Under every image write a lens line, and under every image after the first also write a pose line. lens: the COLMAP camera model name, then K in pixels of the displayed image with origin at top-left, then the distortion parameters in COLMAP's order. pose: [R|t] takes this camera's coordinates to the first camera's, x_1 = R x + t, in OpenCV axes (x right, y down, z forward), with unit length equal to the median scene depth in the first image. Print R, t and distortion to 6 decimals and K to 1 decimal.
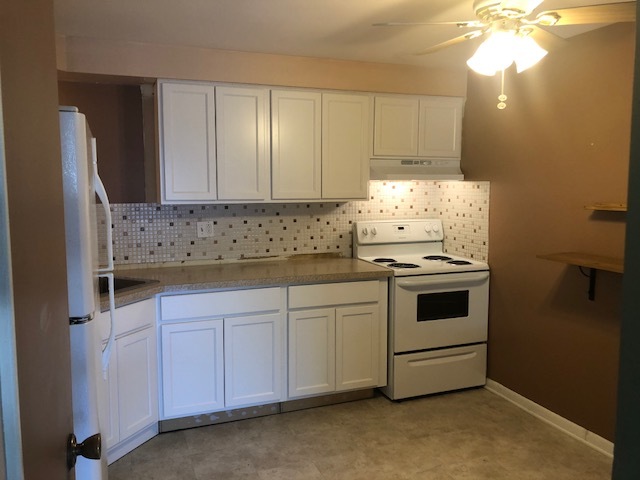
lens RADIAL K [[534.8, 0, 328.1], [0, 534.8, 236.4], [0, 0, 1]] dist [0.102255, -0.174362]
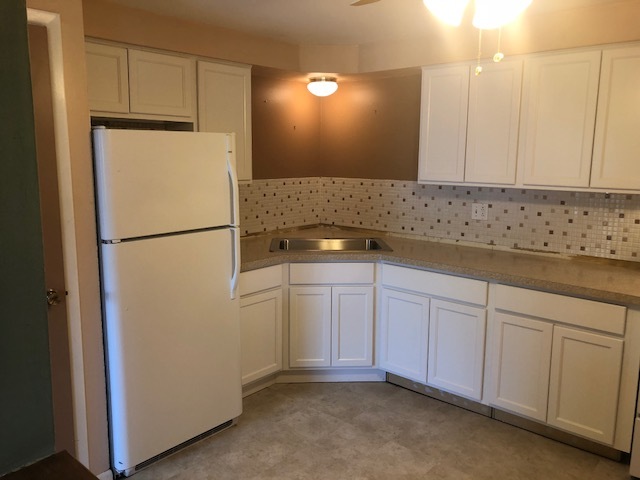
lens RADIAL K [[534.8, 0, 328.1], [0, 534.8, 236.4], [0, 0, 1]] dist [0.102255, -0.174362]
pose [[0.471355, 0.135746, -0.871434, 0.499916], [-0.118813, 0.988850, 0.089771, -0.023534], [0.873904, 0.061224, 0.482228, 0.281451]]
